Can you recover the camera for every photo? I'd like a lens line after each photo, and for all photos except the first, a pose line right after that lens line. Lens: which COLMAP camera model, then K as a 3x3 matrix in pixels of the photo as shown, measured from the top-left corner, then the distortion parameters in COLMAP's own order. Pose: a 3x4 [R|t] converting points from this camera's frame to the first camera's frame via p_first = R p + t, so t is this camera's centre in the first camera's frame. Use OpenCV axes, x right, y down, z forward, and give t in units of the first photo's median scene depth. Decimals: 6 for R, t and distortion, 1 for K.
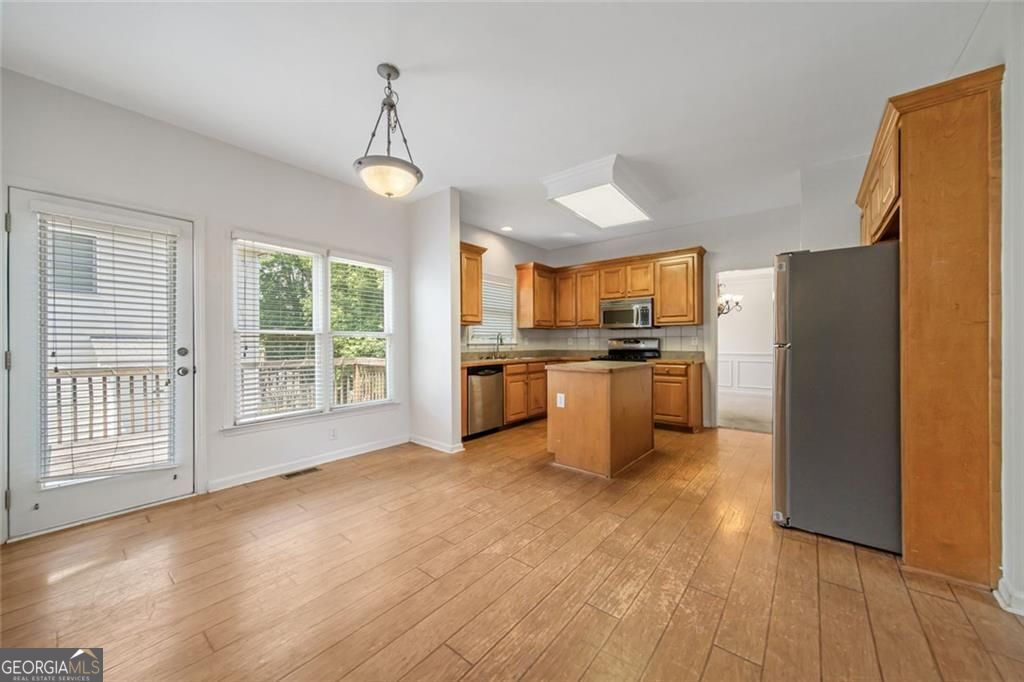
lens RADIAL K [[363.6, 0, 515.8], [0, 363.6, 343.4], [0, 0, 1]] dist [0.012923, -0.002917]
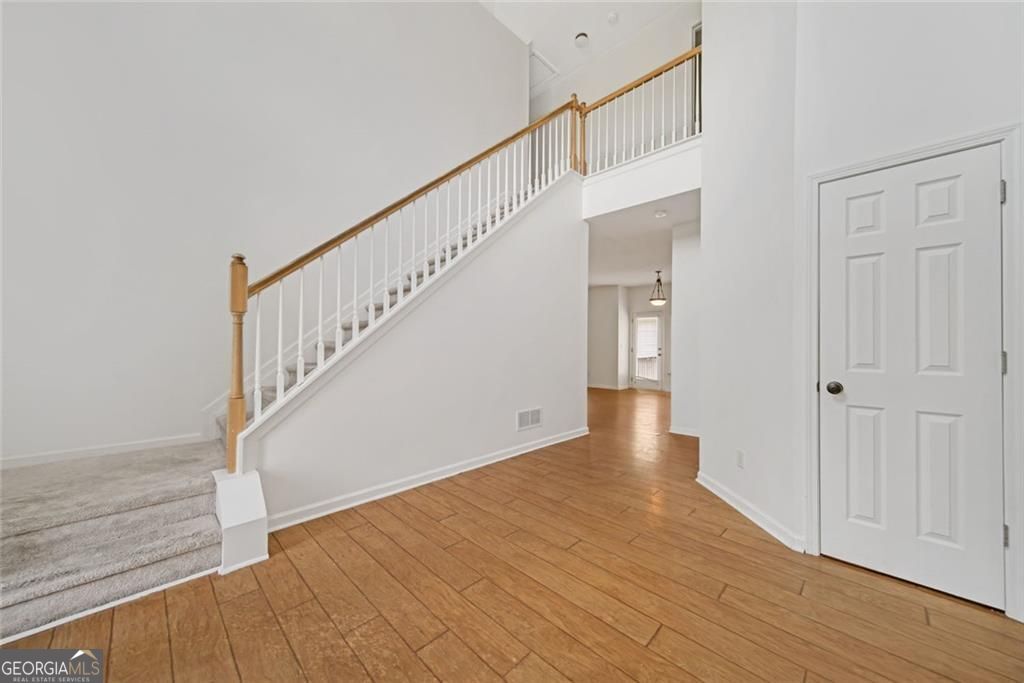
lens RADIAL K [[363.6, 0, 515.8], [0, 363.6, 343.9], [0, 0, 1]] dist [0.012923, -0.002917]
pose [[-0.077655, -0.008259, -0.996946, 1.482950], [-0.011074, 0.999911, -0.007421, 0.005610], [0.996919, 0.010464, -0.077740, -0.052138]]
